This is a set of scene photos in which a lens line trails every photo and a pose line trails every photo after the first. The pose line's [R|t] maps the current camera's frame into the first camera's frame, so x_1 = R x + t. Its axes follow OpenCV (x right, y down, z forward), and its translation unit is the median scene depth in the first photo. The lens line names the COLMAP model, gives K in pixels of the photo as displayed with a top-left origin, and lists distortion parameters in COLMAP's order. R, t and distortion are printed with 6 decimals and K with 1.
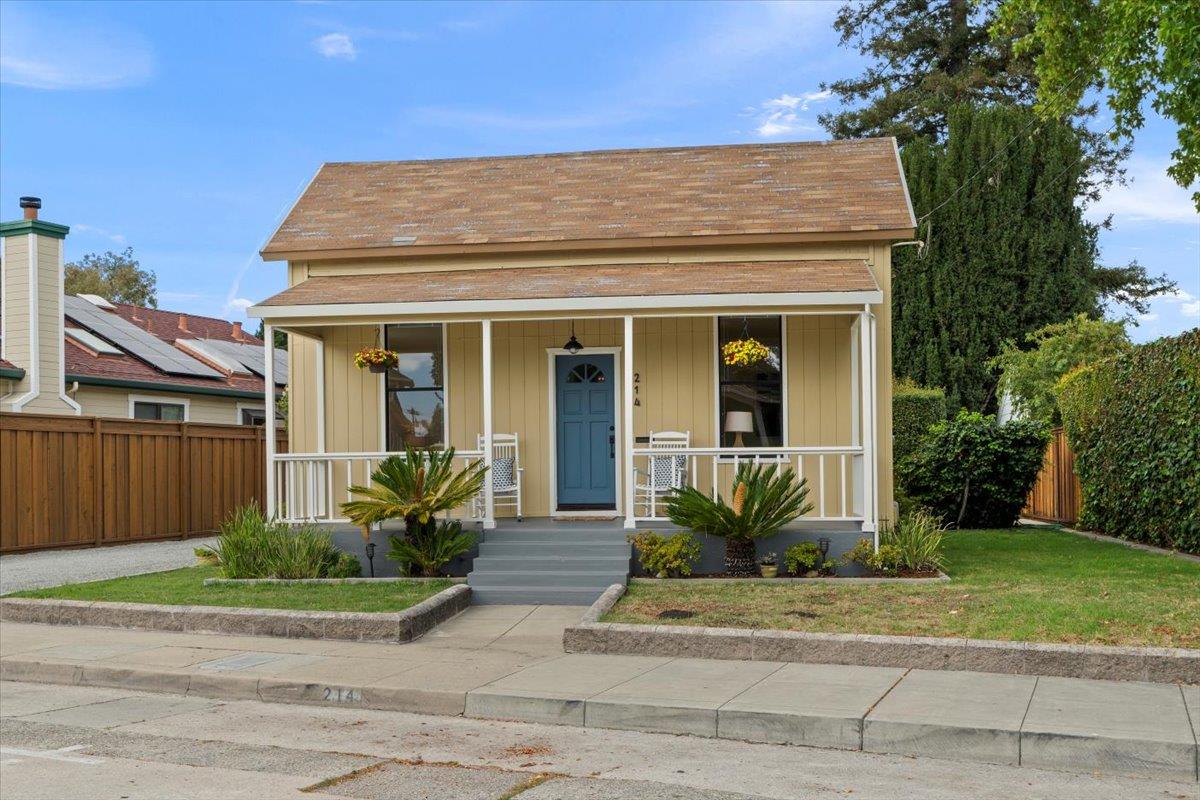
lens RADIAL K [[1216.3, 0, 602.2], [0, 1216.3, 463.9], [0, 0, 1]] dist [0.003291, 0.008335]
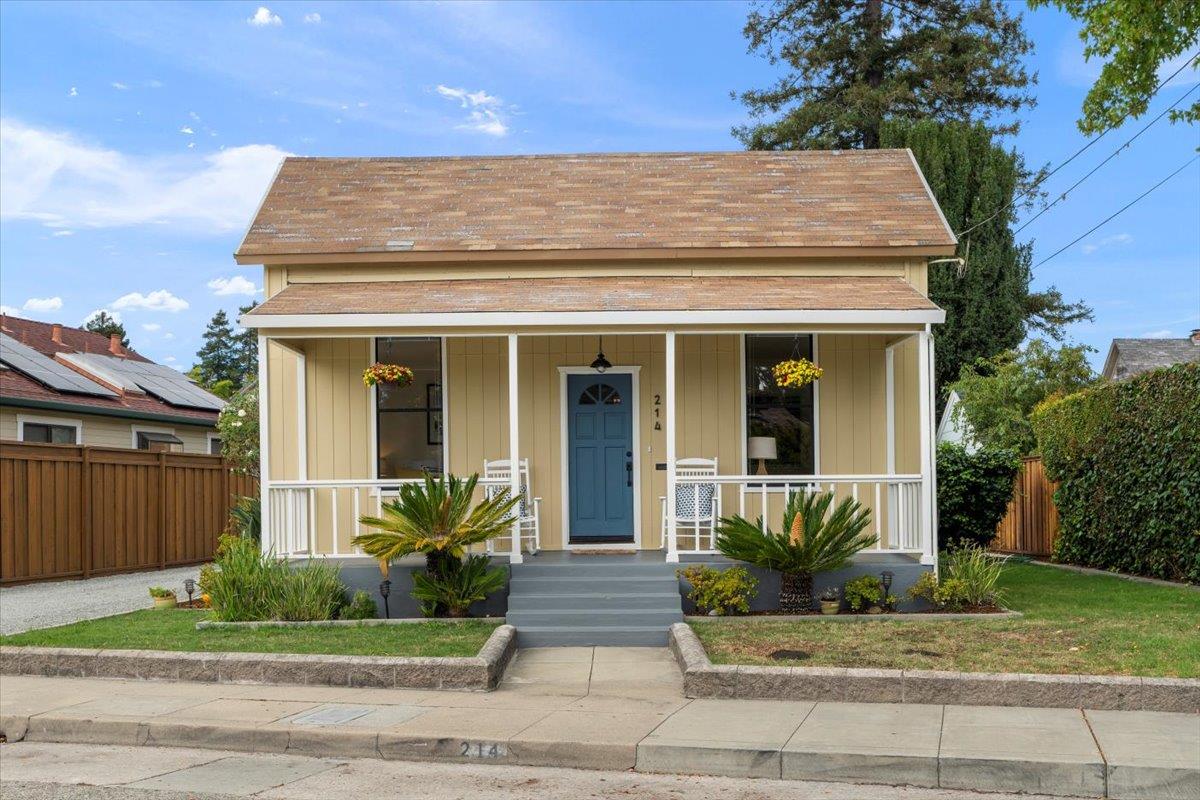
lens RADIAL K [[1298.7, 0, 596.4], [0, 1298.7, 495.1], [0, 0, 1]] dist [0.011008, 0.004277]
pose [[0.993074, 0.001123, 0.117486, -0.135367], [-0.001112, 0.999999, -0.000156, 0.001934], [-0.117486, 0.000025, 0.993075, 0.025728]]
